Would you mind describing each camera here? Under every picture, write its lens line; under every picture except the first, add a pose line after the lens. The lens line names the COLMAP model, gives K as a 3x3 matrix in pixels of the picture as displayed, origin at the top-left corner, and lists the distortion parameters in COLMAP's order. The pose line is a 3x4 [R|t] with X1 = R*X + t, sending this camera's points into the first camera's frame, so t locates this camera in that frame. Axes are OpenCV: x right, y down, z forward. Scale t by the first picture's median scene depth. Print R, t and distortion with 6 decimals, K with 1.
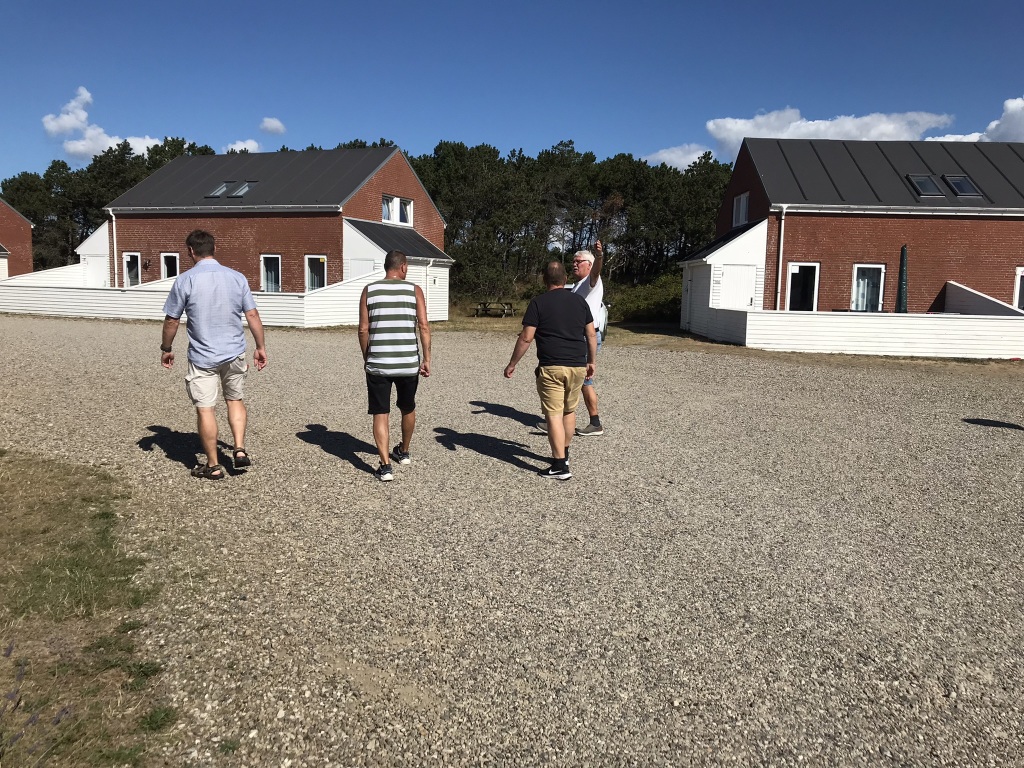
lens RADIAL K [[836.4, 0, 512.0], [0, 836.4, 384.0], [0, 0, 1]] dist [0.218595, -0.520892]
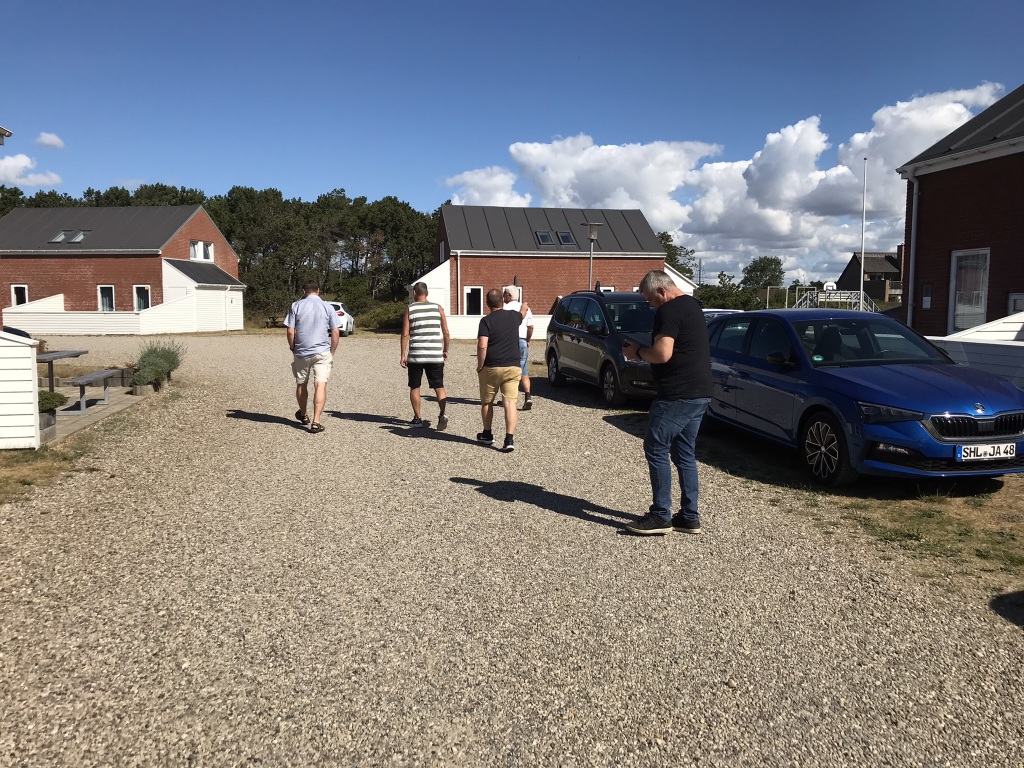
lens RADIAL K [[827.3, 0, 512.0], [0, 827.3, 384.0], [0, 0, 1]] dist [0.005730, 0.006772]
pose [[0.972902, -0.041565, 0.227453, 0.038772], [0.046180, 0.998820, -0.015005, 0.052451], [-0.226561, 0.025102, 0.973673, -0.405906]]
